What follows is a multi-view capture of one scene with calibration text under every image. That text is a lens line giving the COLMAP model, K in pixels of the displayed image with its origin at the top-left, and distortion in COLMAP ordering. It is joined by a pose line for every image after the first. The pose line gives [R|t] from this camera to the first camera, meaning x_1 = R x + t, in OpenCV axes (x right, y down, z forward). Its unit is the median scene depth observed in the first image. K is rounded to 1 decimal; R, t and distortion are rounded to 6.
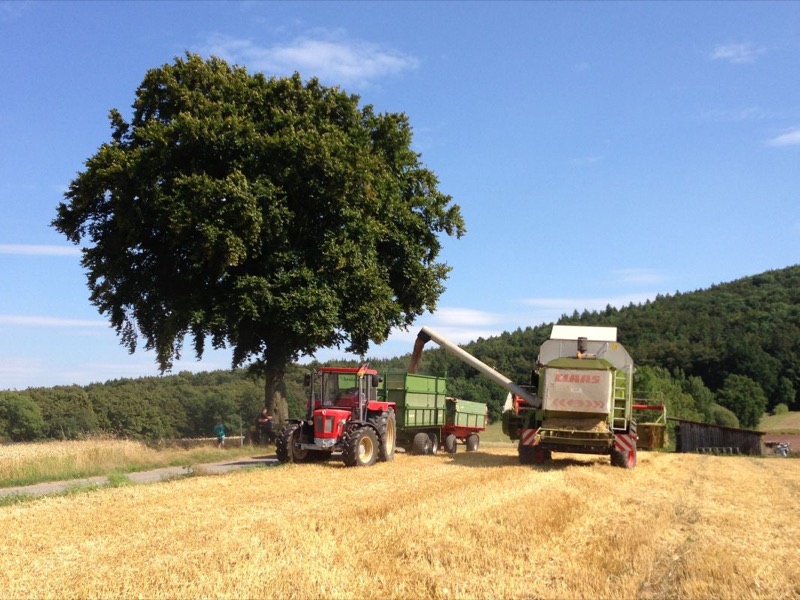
lens RADIAL K [[980.9, 0, 382.9], [0, 980.9, 304.1], [0, 0, 1]] dist [0.072746, 0.000000]
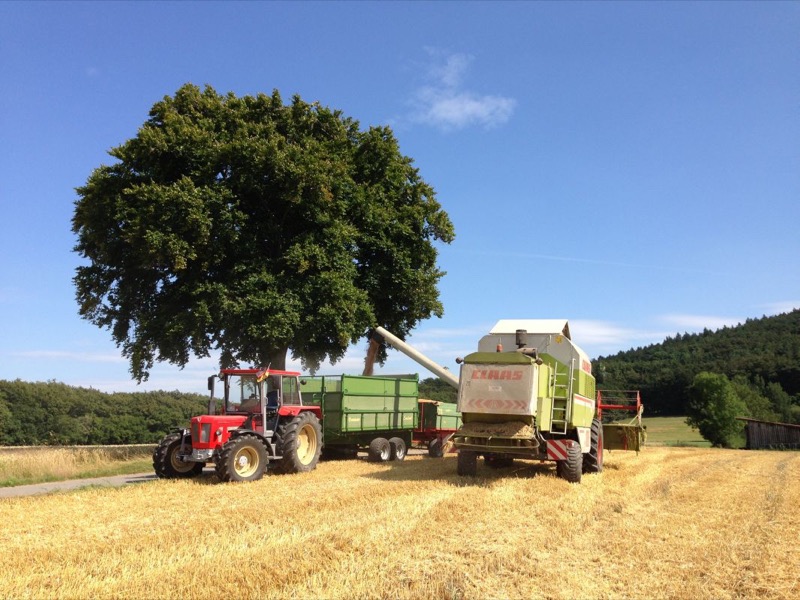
lens RADIAL K [[713.5, 0, 410.9], [0, 713.5, 297.0], [0, 0, 1]] dist [0.061610, 0.012516]
pose [[0.985483, -0.039650, -0.165081, 0.171893], [0.030683, 0.997930, -0.056524, 0.030938], [0.166980, 0.050638, 0.984659, 0.281951]]
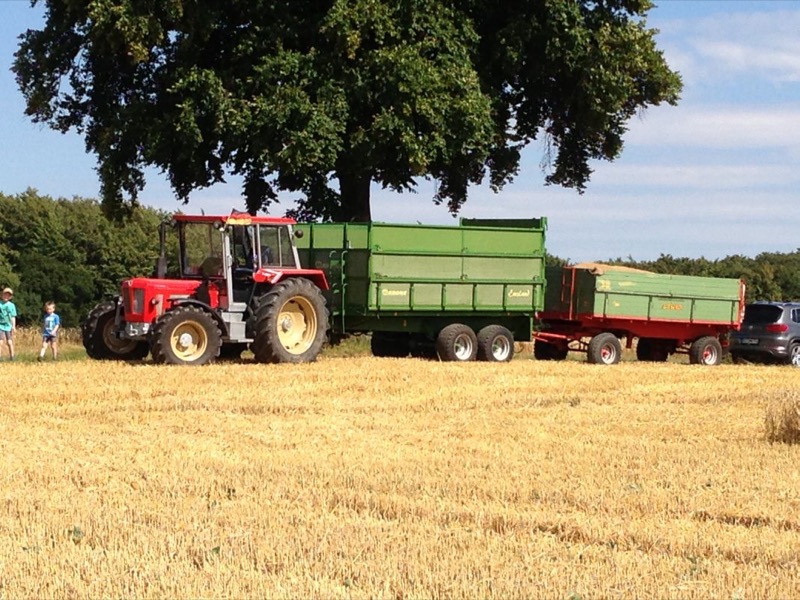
lens RADIAL K [[2258.4, 0, 402.4], [0, 2258.4, 300.5], [0, 0, 1]] dist [-0.112607, 0.000000]
pose [[0.874421, 0.009761, -0.485069, 0.597459], [0.040284, 0.994885, 0.092639, -0.007412], [0.483492, -0.100546, 0.869555, -0.159448]]
